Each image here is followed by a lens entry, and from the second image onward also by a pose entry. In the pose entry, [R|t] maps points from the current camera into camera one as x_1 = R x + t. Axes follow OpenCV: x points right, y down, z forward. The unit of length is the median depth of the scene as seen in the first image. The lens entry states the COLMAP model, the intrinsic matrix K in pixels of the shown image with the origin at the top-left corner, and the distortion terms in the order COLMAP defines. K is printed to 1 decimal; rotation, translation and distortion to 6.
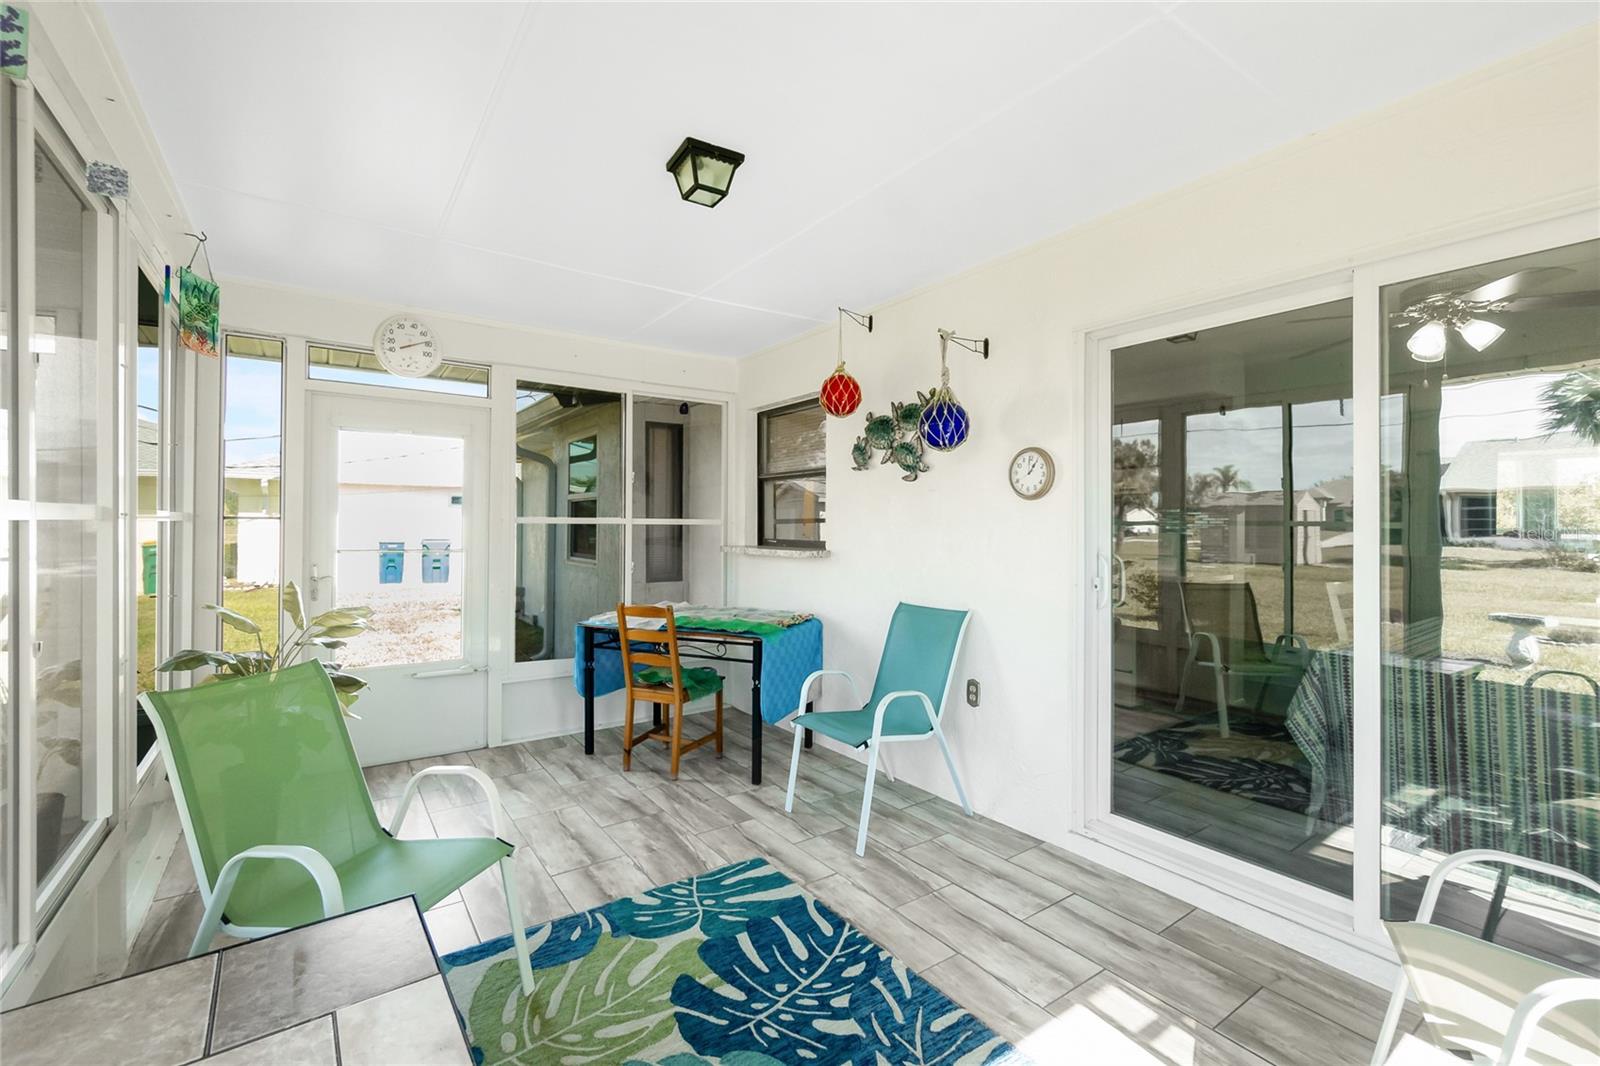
lens RADIAL K [[700.9, 0, 798.8], [0, 700.9, 519.0], [0, 0, 1]] dist [-0.002743, 0.000002]
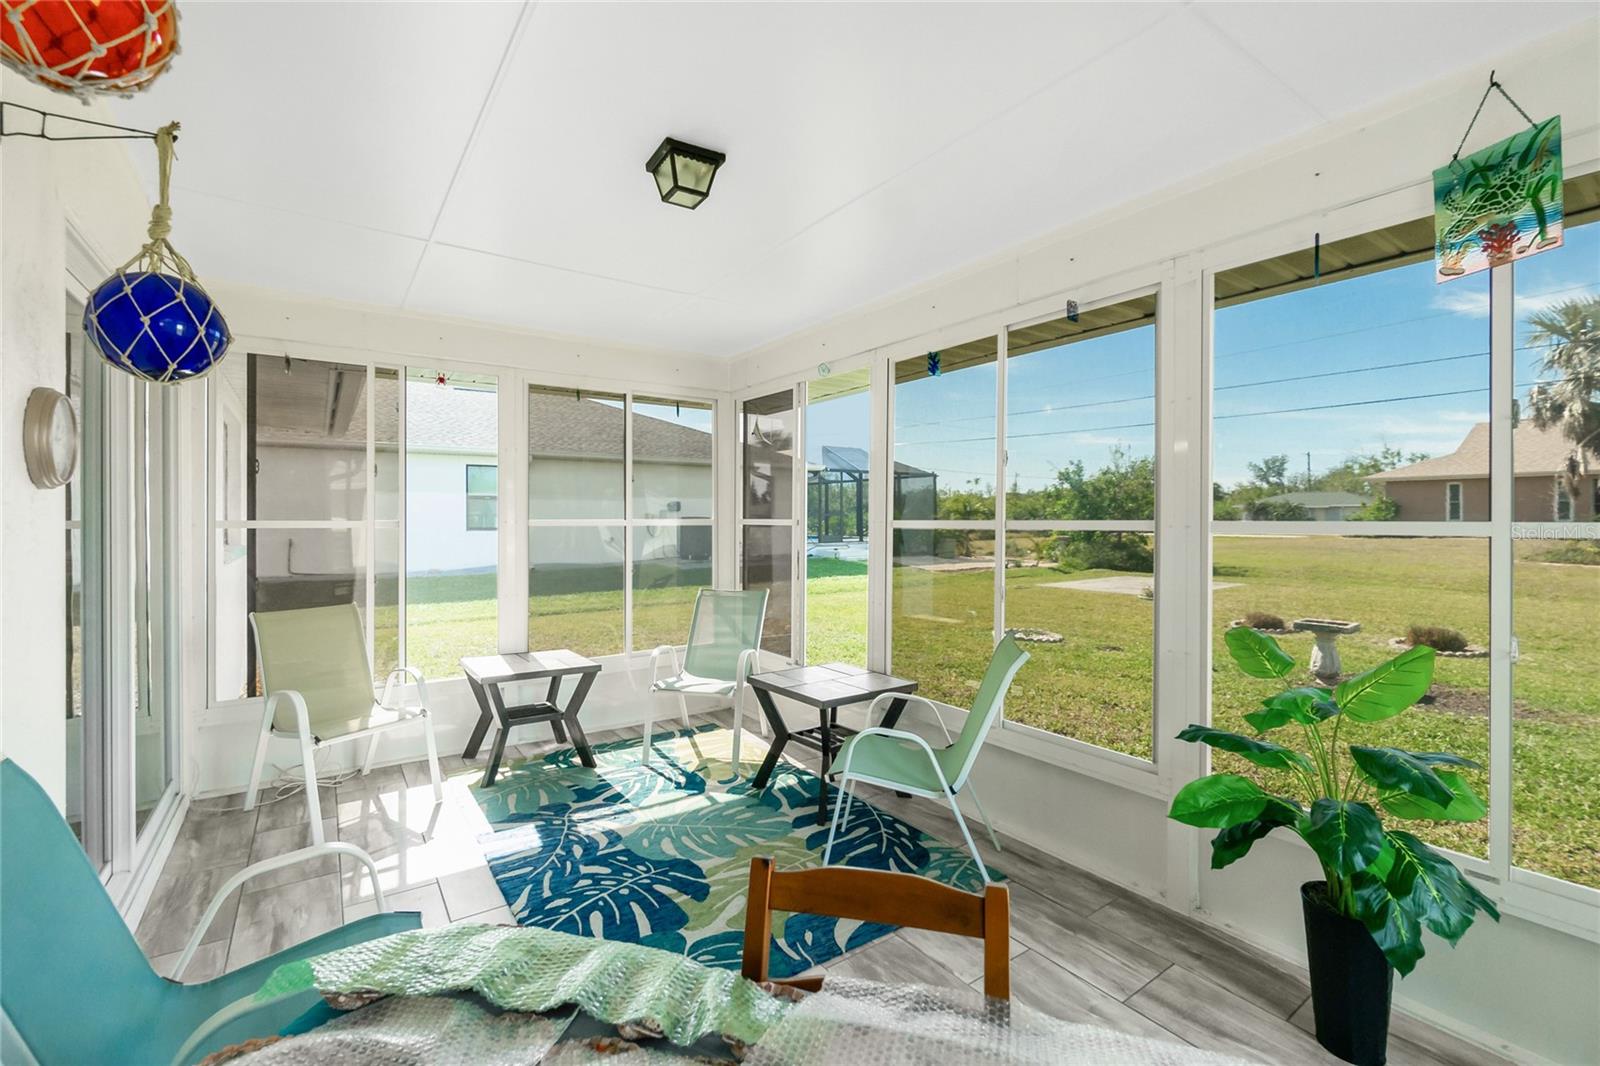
lens RADIAL K [[707.8, 0, 795.8], [0, 707.8, 524.7], [0, 0, 1]] dist [-0.008096, 0.000271]
pose [[-0.999967, -0.007797, 0.002474, -0.300166], [-0.007796, 0.999969, 0.000619, -0.005598], [-0.002479, 0.000600, -0.999997, 2.040016]]
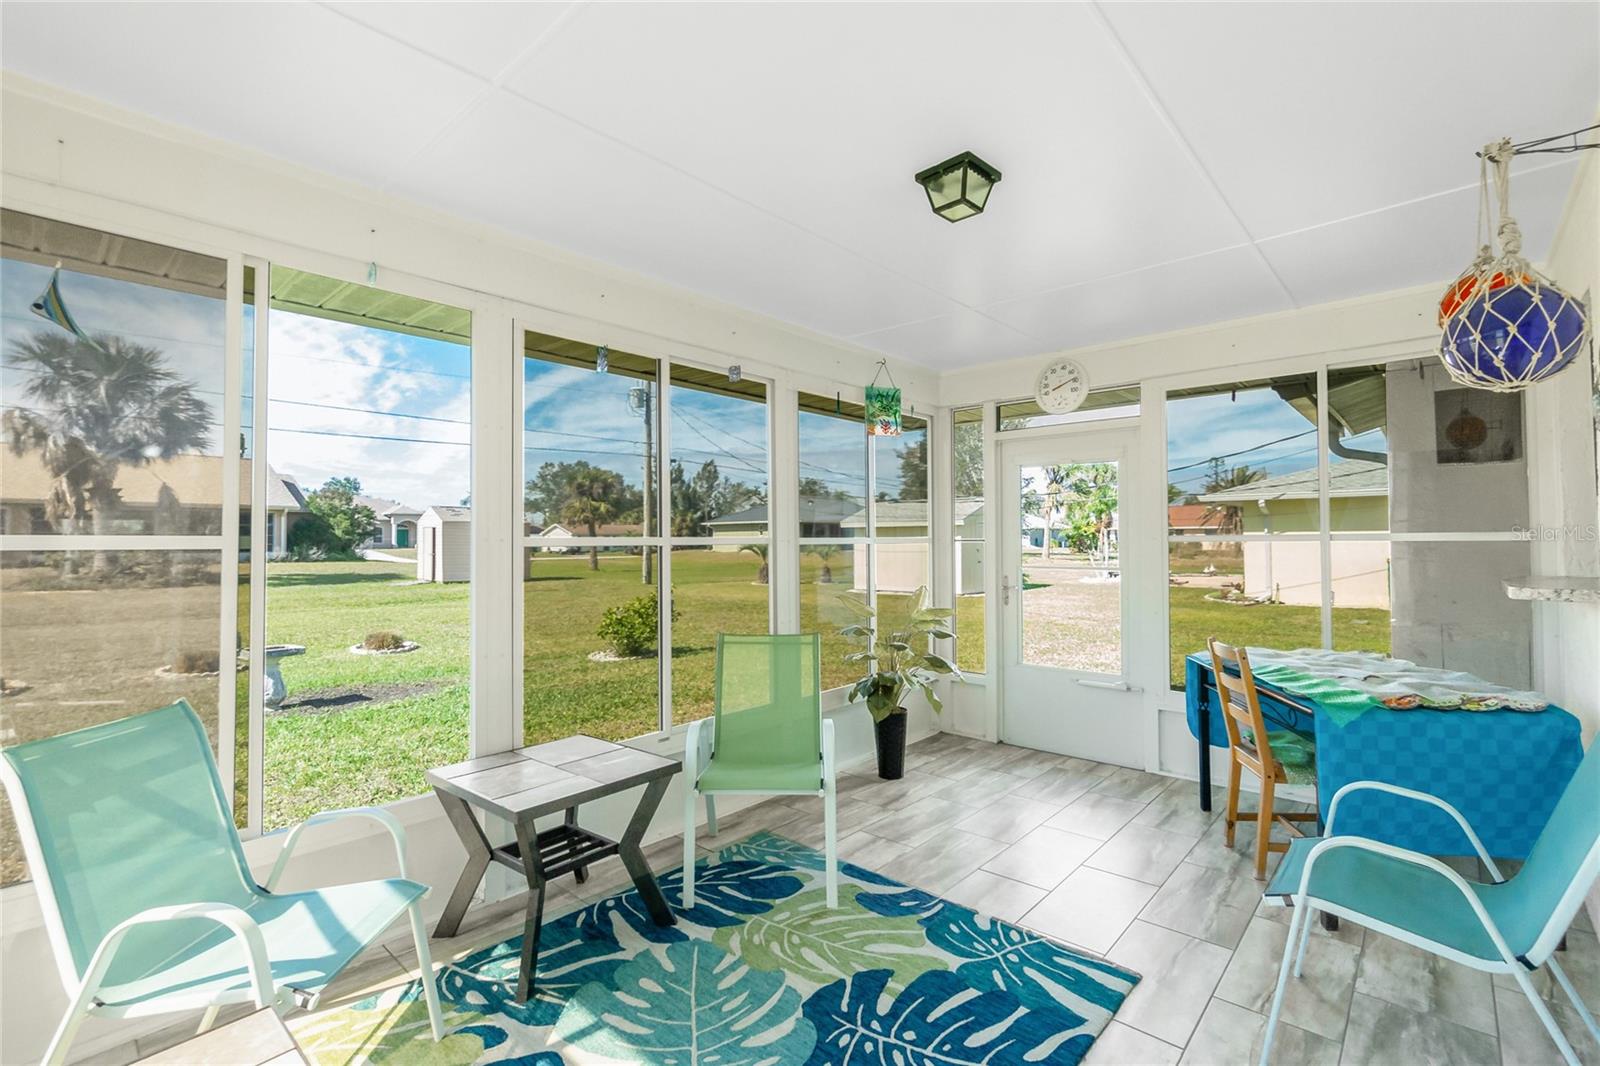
lens RADIAL K [[707.8, 0, 795.8], [0, 707.8, 524.7], [0, 0, 1]] dist [-0.008096, 0.000271]
pose [[0.221435, -0.033096, -0.974613, 0.792206], [0.016625, 0.999407, -0.030160, 0.005838], [0.975033, -0.009524, 0.221854, 0.574489]]
